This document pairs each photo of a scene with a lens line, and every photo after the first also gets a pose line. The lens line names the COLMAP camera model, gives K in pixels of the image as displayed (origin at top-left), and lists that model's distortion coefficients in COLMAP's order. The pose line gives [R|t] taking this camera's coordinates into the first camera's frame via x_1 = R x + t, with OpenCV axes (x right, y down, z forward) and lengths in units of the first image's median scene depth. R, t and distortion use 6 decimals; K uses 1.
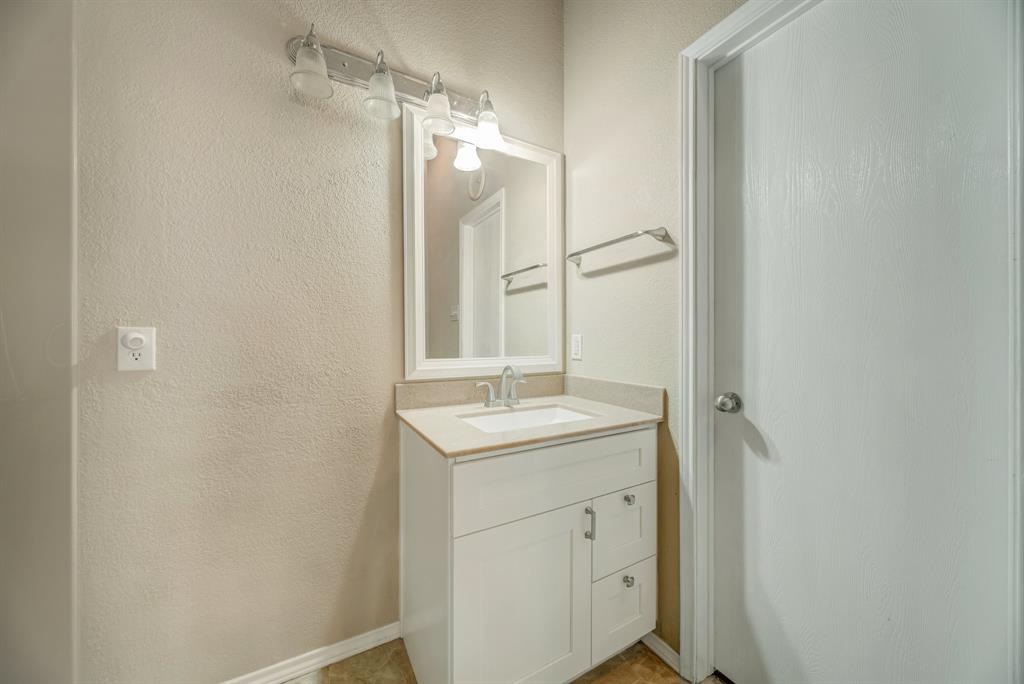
lens RADIAL K [[366.1, 0, 515.9], [0, 366.1, 342.9], [0, 0, 1]] dist [-0.001725, -0.000147]
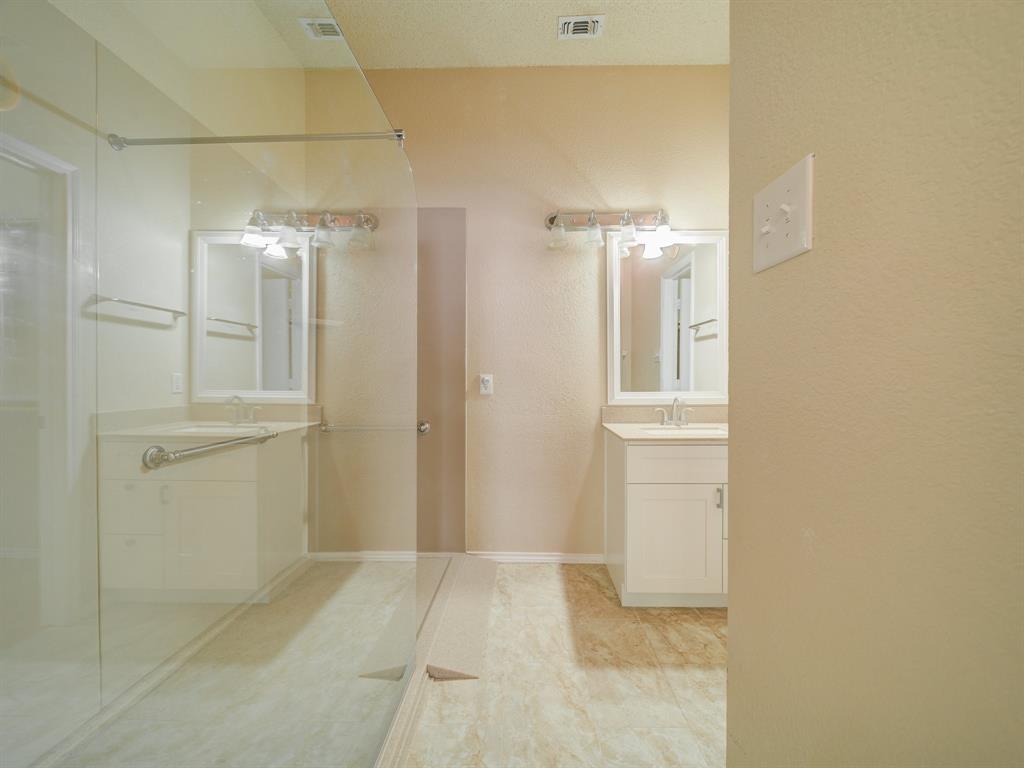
lens RADIAL K [[407.5, 0, 513.2], [0, 407.5, 379.8], [0, 0, 1]] dist [-0.003213, -0.001364]
pose [[0.846135, 0.001840, -0.532965, 0.298445], [-0.000510, 0.999996, 0.002643, -0.012698], [0.532968, -0.001965, 0.846133, -0.733715]]
